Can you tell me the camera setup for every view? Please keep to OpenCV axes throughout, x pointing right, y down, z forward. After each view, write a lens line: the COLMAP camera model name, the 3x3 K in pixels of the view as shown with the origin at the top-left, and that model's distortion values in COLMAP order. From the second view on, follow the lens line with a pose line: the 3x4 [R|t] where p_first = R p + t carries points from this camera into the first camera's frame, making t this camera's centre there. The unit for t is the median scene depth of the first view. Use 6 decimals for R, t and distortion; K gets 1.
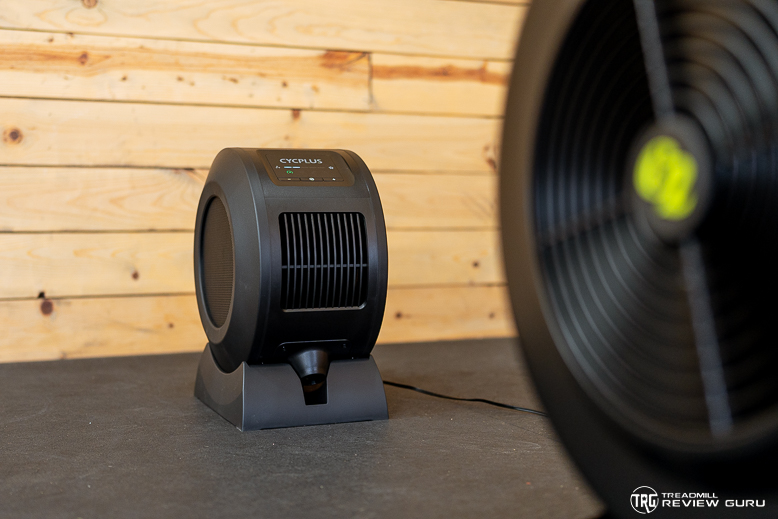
lens RADIAL K [[1153.4, 0, 385.8], [0, 1153.4, 260.3], [0, 0, 1]] dist [-0.010795, 0.000000]
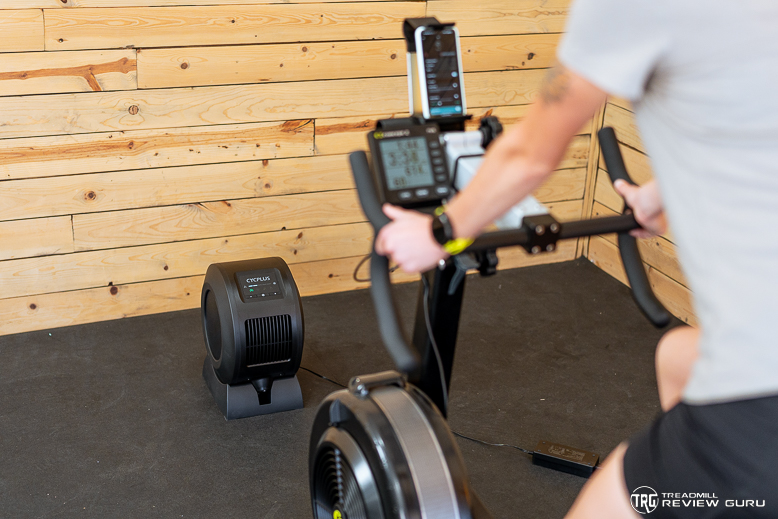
lens RADIAL K [[1153.4, 0, 389.2], [0, 1153.4, 258.6], [0, 0, 1]] dist [-0.010795, 0.000000]
pose [[0.999243, 0.038896, -0.000812, 0.101310], [-0.036722, 0.949885, 0.310435, -0.518917], [0.012846, -0.310170, 0.950594, -0.552027]]
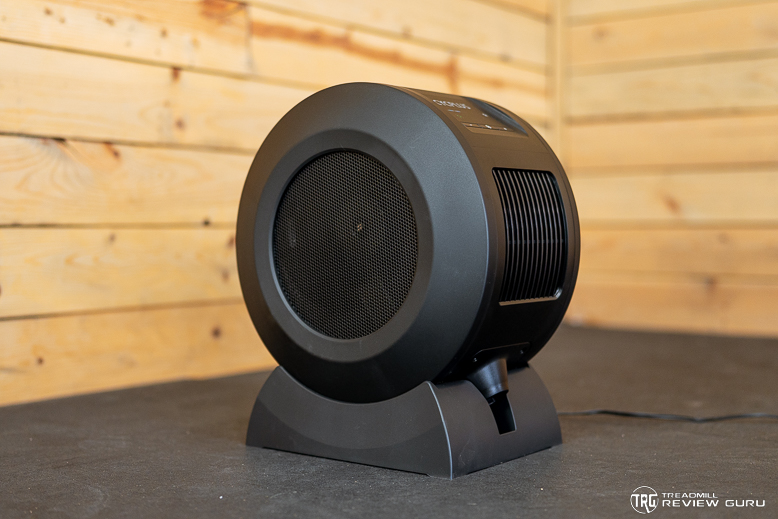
lens RADIAL K [[1153.4, 0, 393.3], [0, 1153.4, 257.5], [0, 0, 1]] dist [-0.010795, 0.000000]
pose [[0.866004, -0.026107, 0.499355, -0.353019], [0.043929, 0.998747, -0.023968, 0.020230], [-0.498104, 0.042693, 0.866066, 0.285905]]
